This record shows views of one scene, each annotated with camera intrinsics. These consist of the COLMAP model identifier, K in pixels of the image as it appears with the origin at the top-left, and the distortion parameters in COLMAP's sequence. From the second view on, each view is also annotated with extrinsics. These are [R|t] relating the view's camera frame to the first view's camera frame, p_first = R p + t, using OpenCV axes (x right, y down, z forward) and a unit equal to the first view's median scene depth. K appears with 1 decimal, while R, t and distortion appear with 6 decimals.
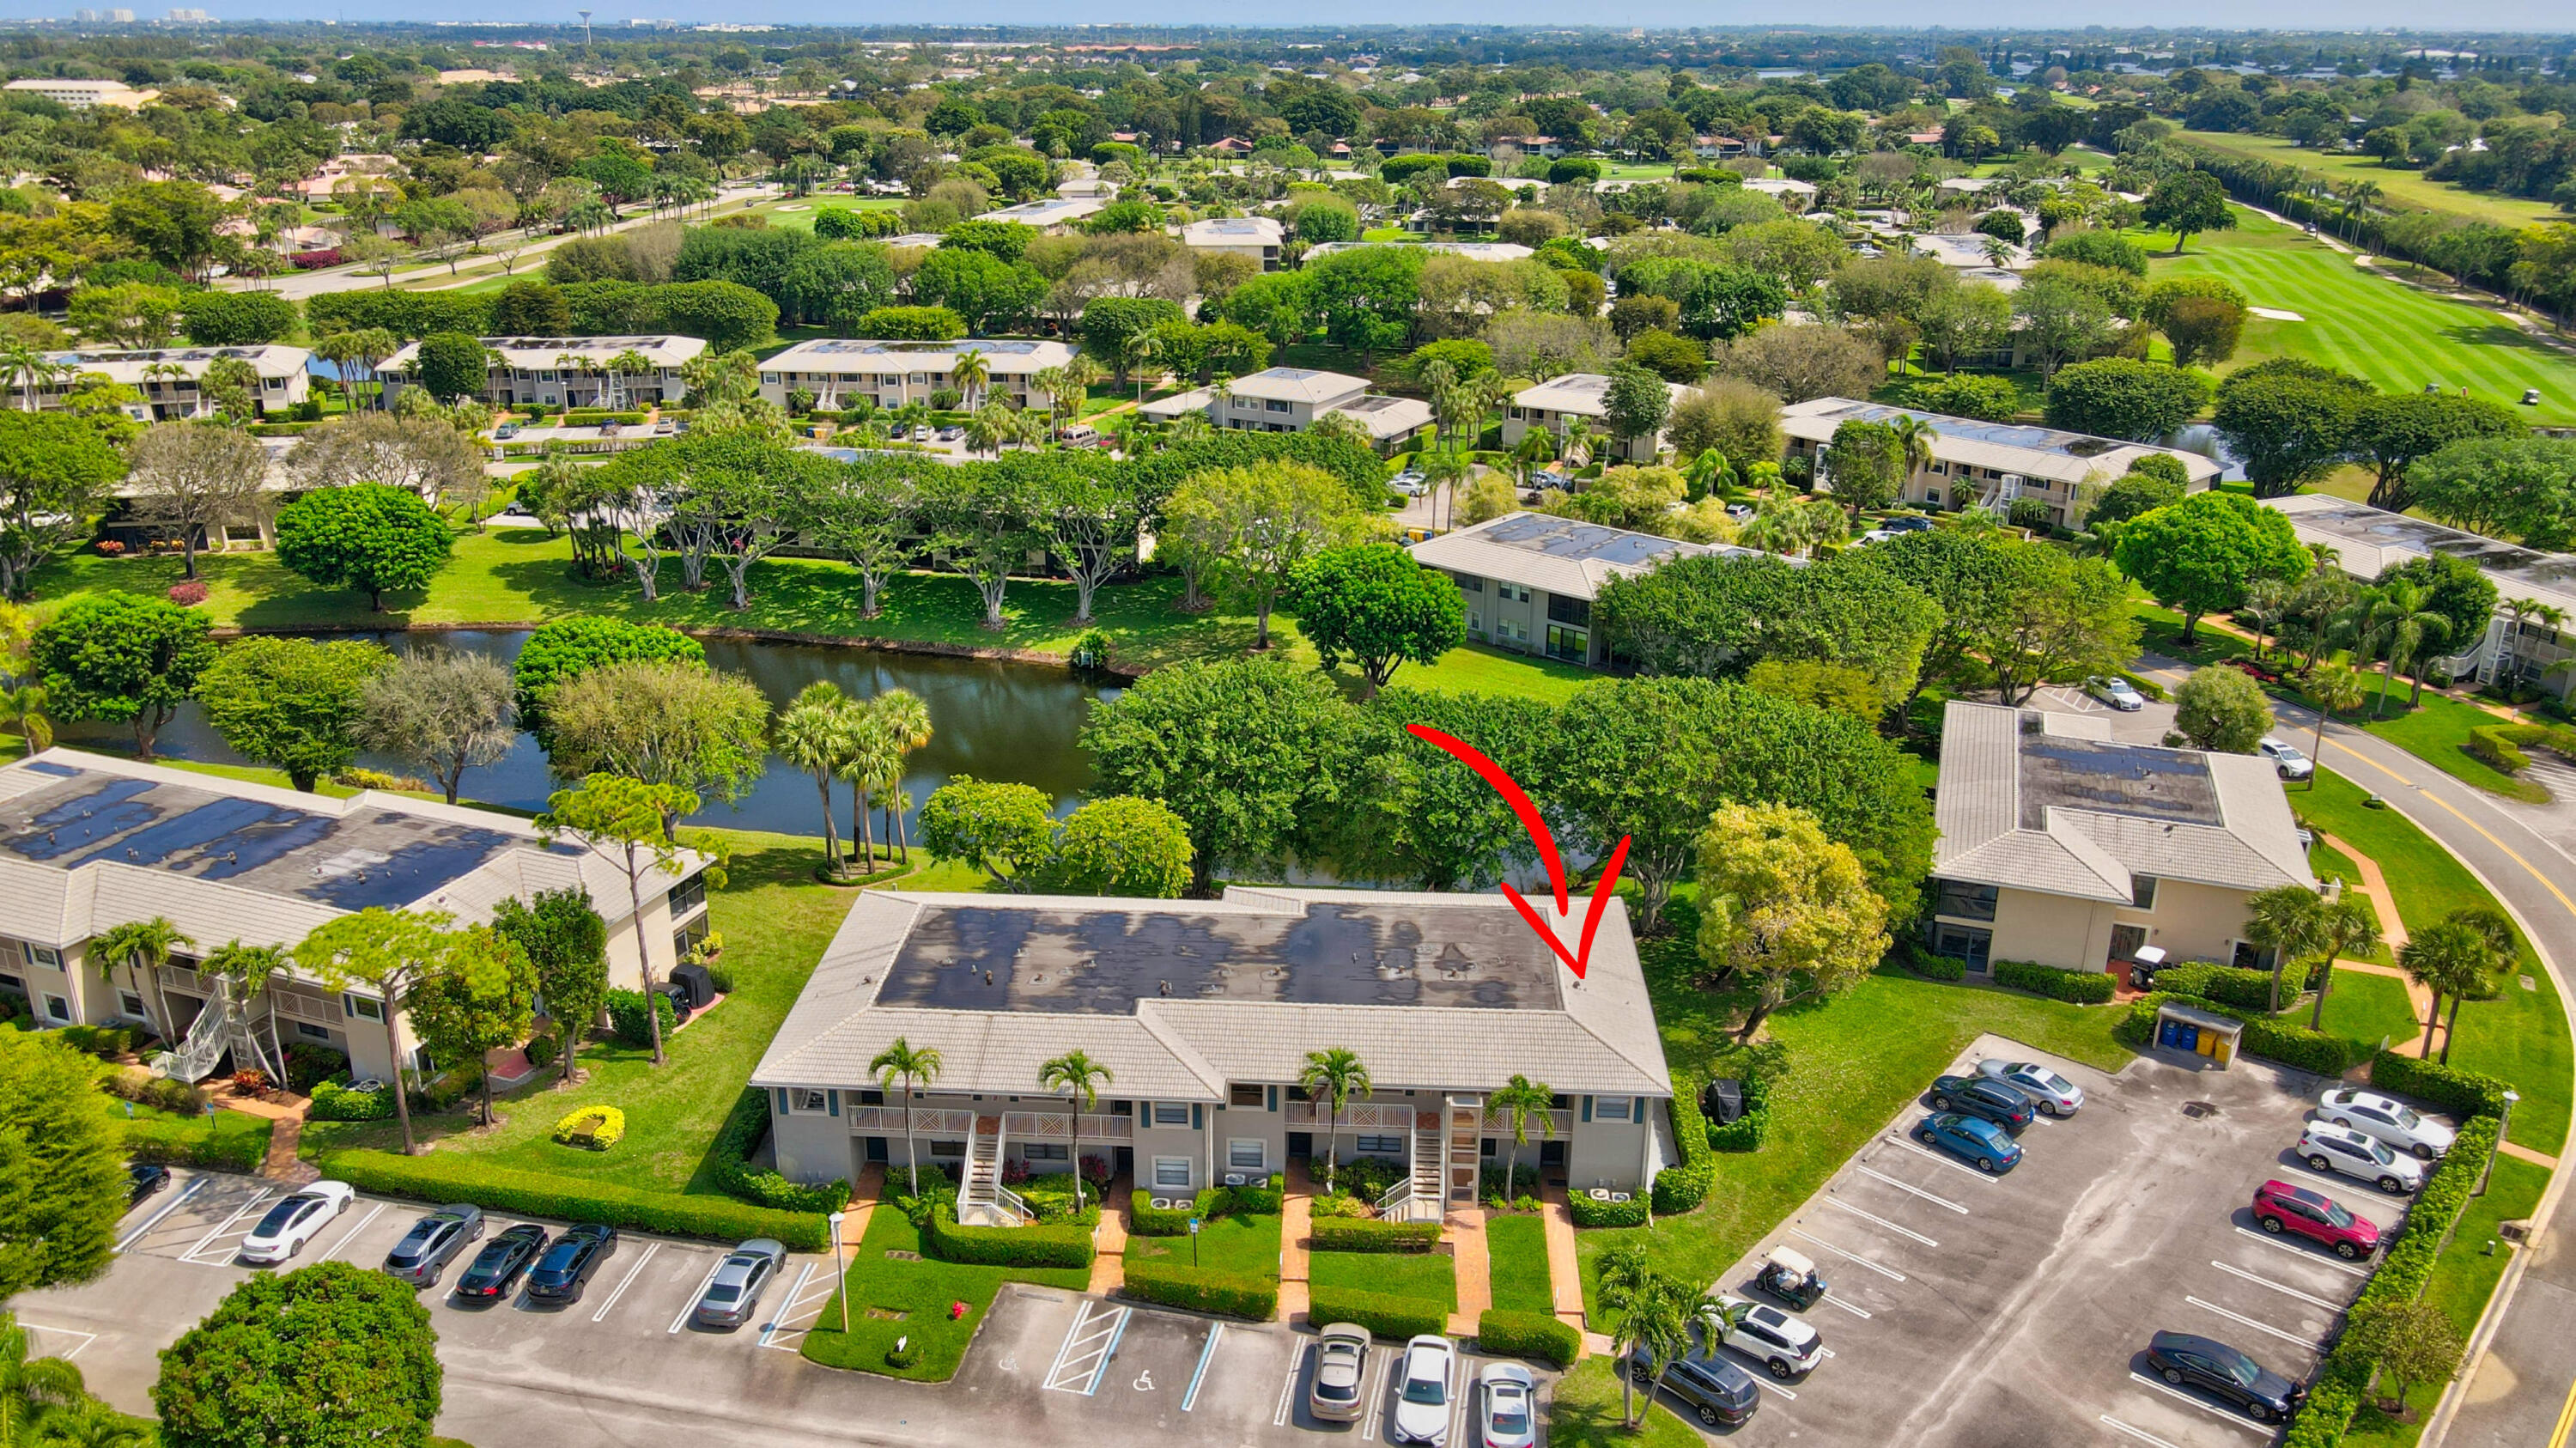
lens RADIAL K [[1907.8, 0, 1274.8], [0, 1907.8, 732.0], [0, 0, 1]] dist [-0.014682, 0.045014]
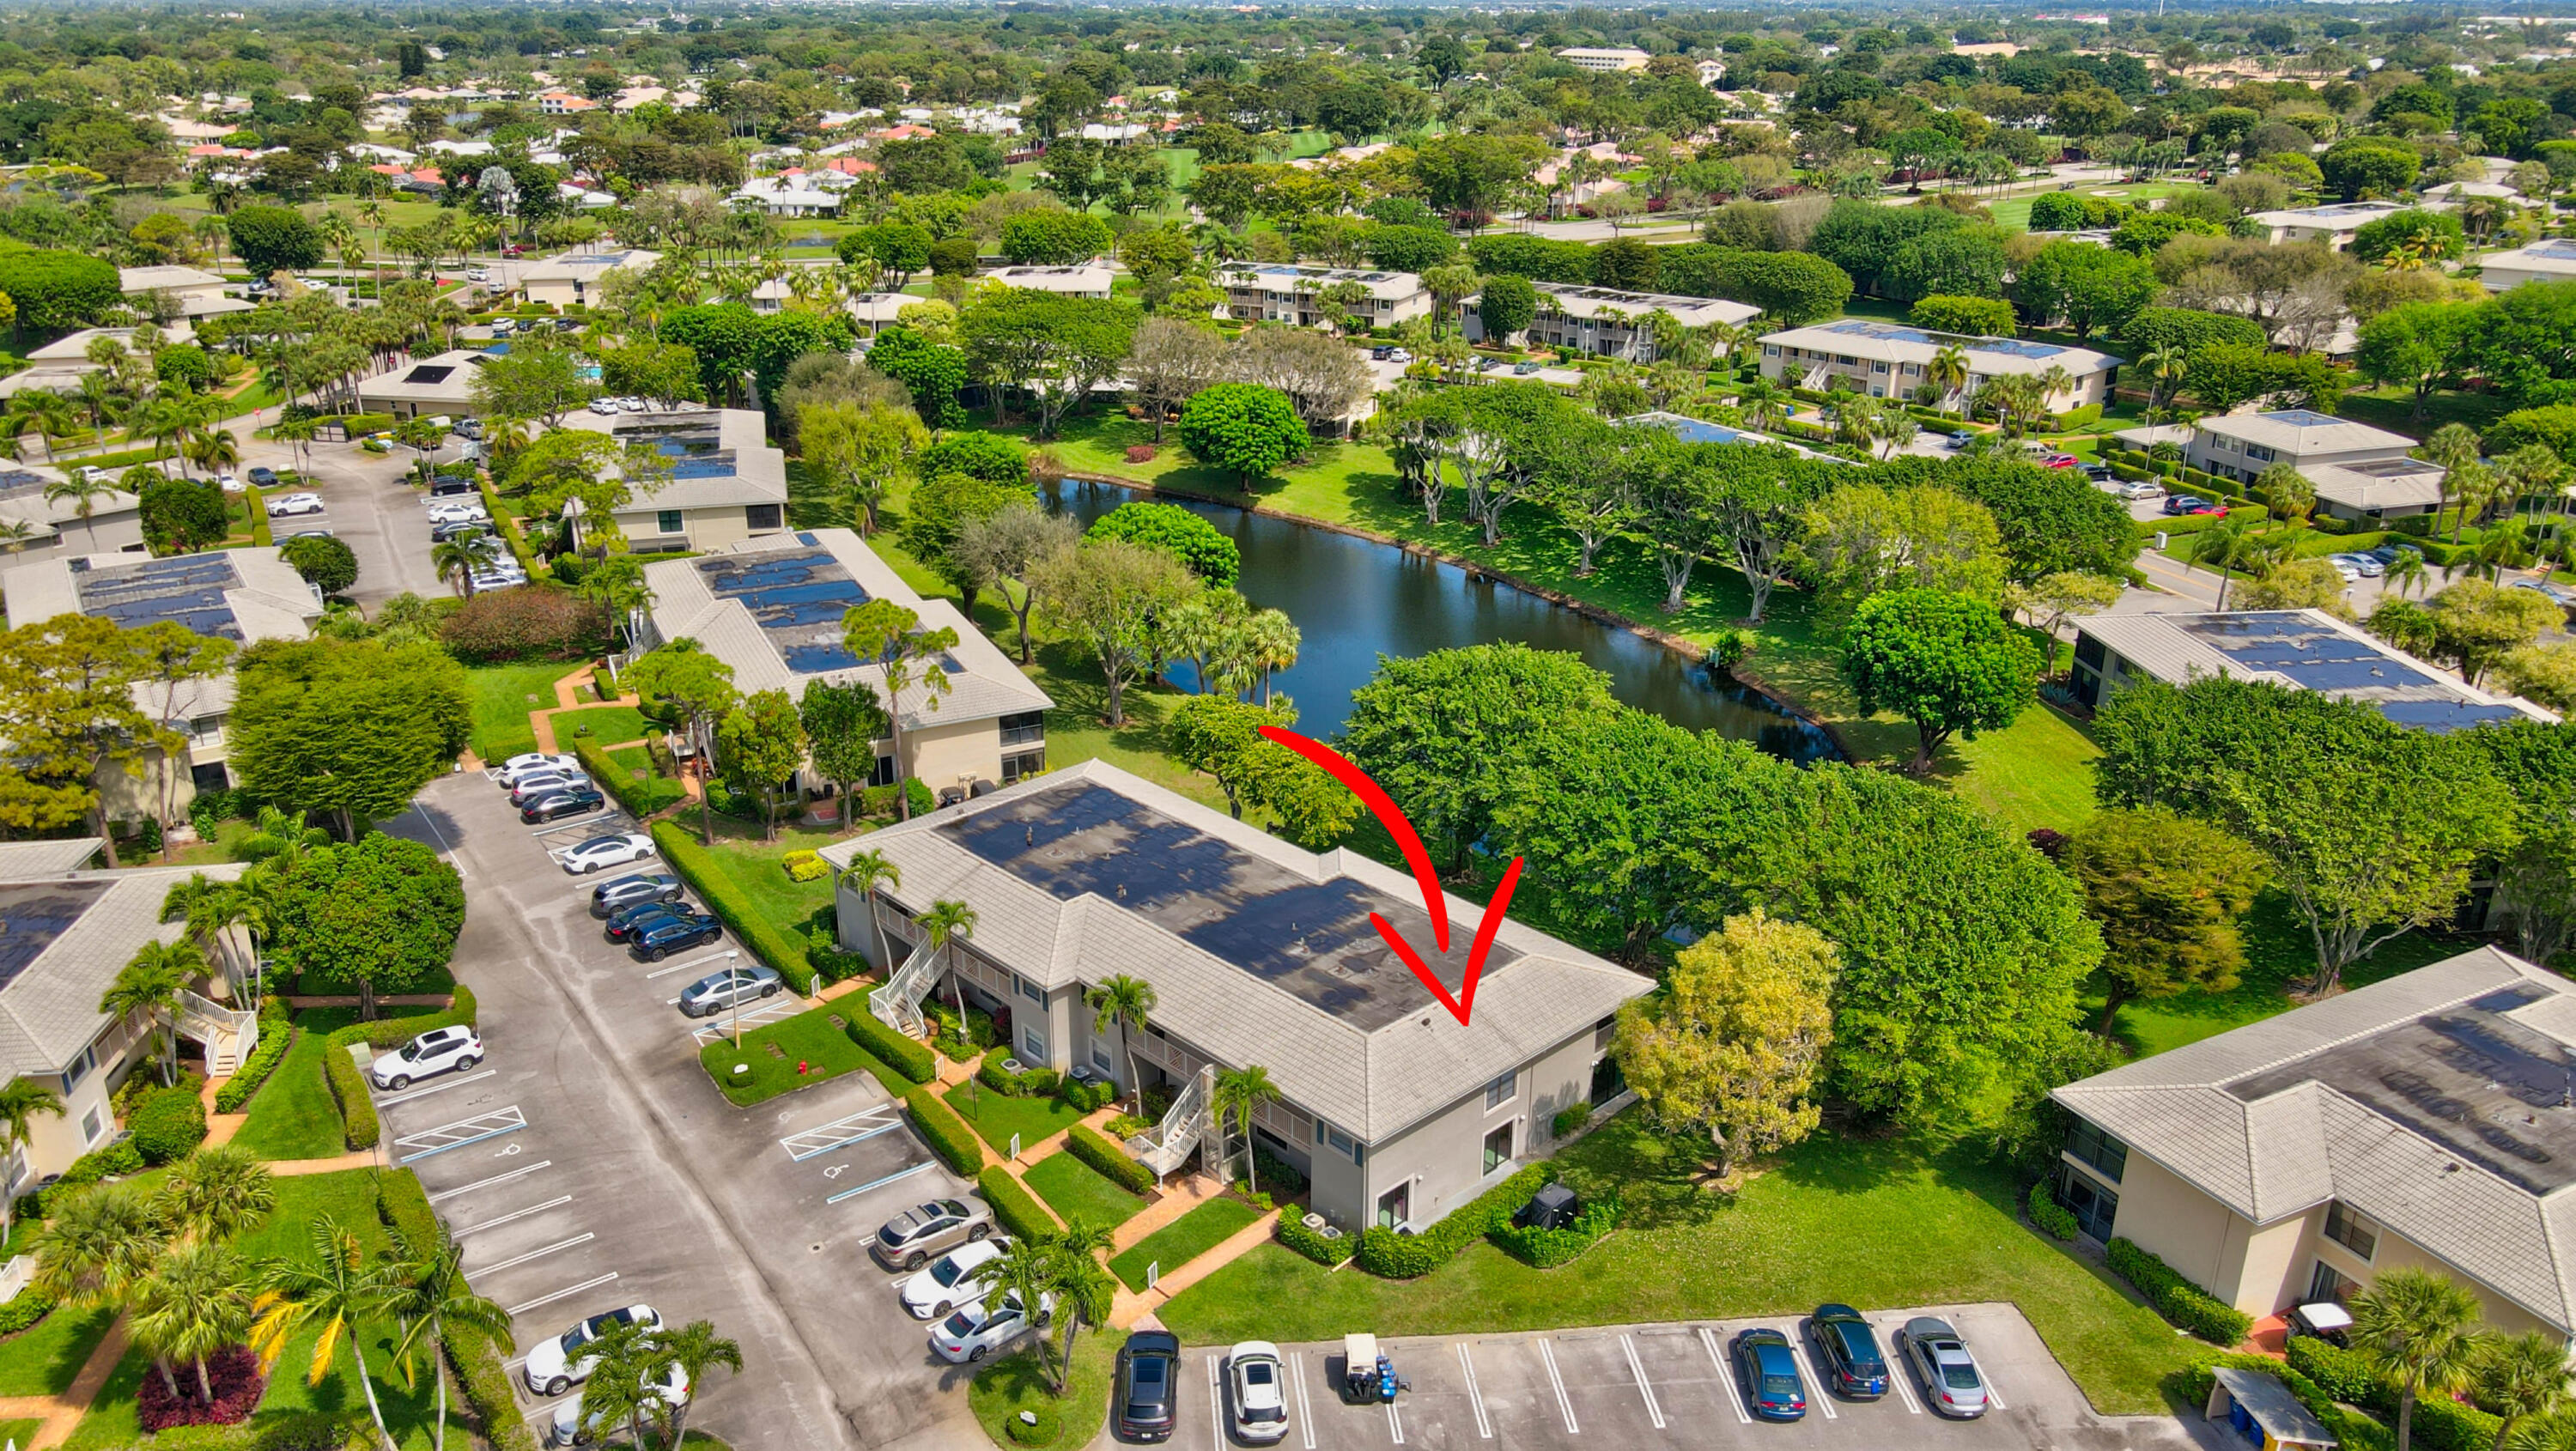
lens RADIAL K [[1907.5, 0, 1274.8], [0, 1907.5, 733.5], [0, 0, 1]] dist [-0.014682, 0.045014]
pose [[0.726673, 0.247401, -0.640889, 0.665337], [-0.238549, 0.965725, 0.102318, -0.083670], [0.644237, 0.078532, 0.760784, 0.216179]]
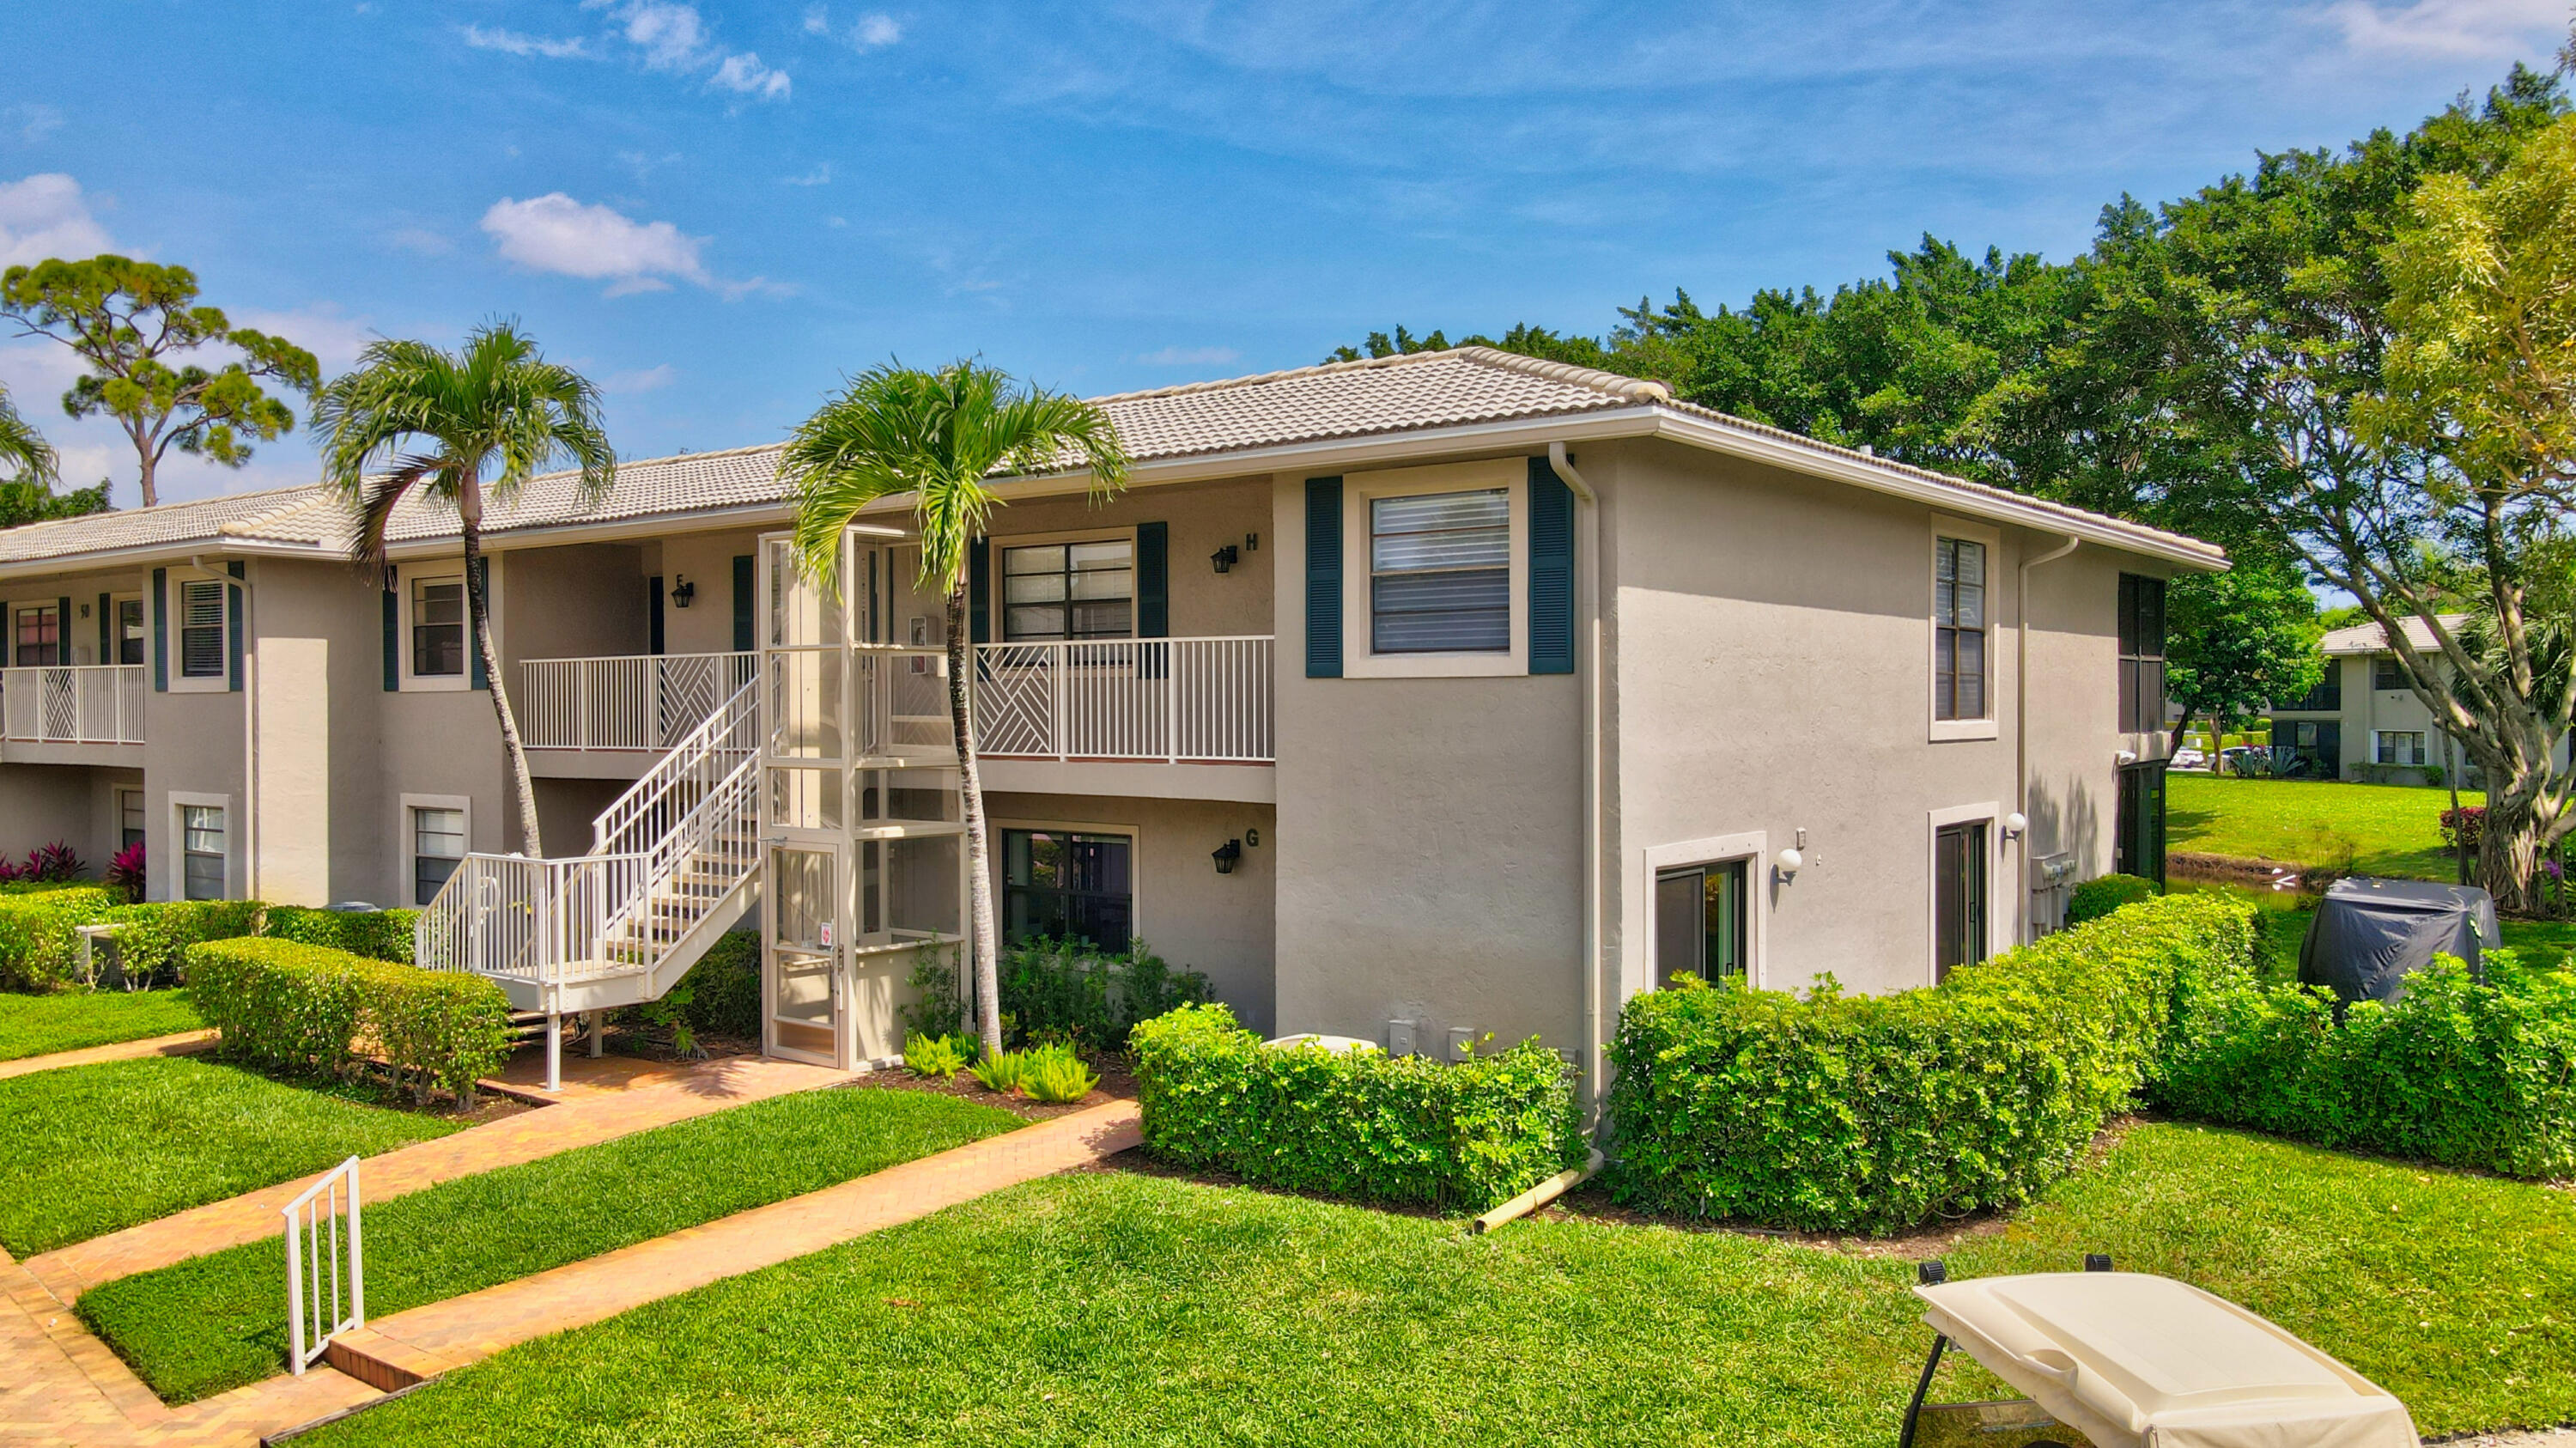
lens RADIAL K [[1907.8, 0, 1274.8], [0, 1907.8, 732.0], [0, 0, 1]] dist [-0.014682, 0.045014]
pose [[0.827402, 0.000381, -0.561610, 0.252138], [-0.187294, 0.942939, -0.275294, 0.247124], [0.529459, 0.332965, 0.780261, 0.784182]]
